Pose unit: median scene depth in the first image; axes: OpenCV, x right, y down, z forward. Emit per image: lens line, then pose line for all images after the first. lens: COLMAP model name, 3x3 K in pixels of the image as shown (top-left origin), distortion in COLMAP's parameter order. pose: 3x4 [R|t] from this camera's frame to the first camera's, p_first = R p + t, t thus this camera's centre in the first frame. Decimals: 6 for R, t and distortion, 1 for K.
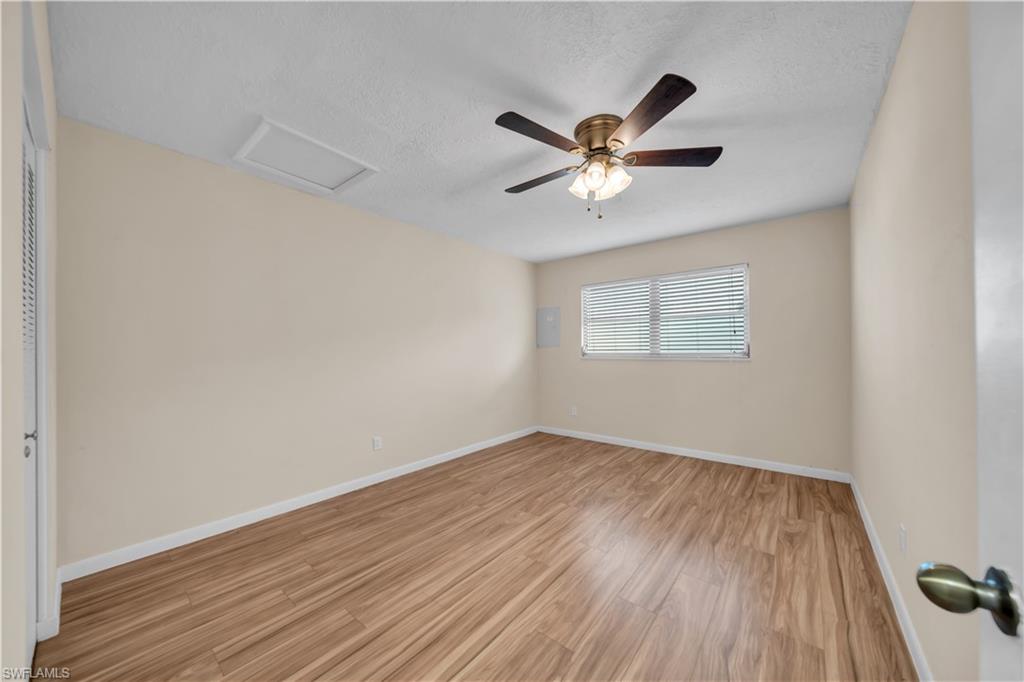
lens RADIAL K [[355.7, 0, 511.2], [0, 355.7, 346.9], [0, 0, 1]] dist [-0.002094, -0.000332]
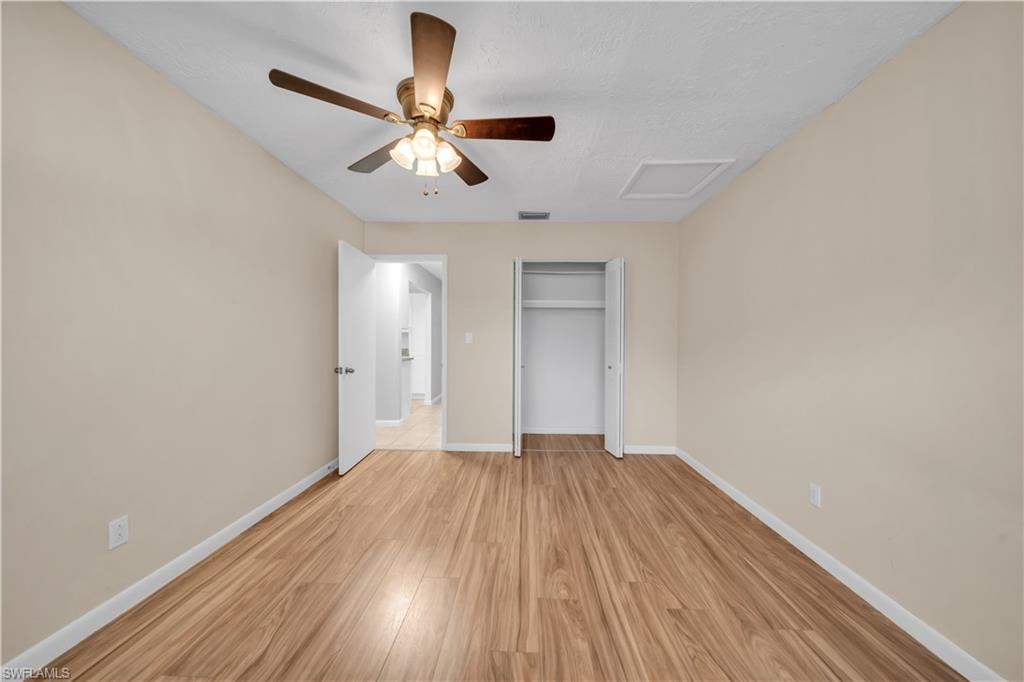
lens RADIAL K [[355.7, 0, 512.0], [0, 355.7, 339.4], [0, 0, 1]] dist [-0.002094, -0.000332]
pose [[-0.796566, 0.000979, -0.604551, 0.568750], [0.003471, 0.999990, -0.002955, 0.011811], [0.604542, -0.004453, -0.796561, 1.674588]]
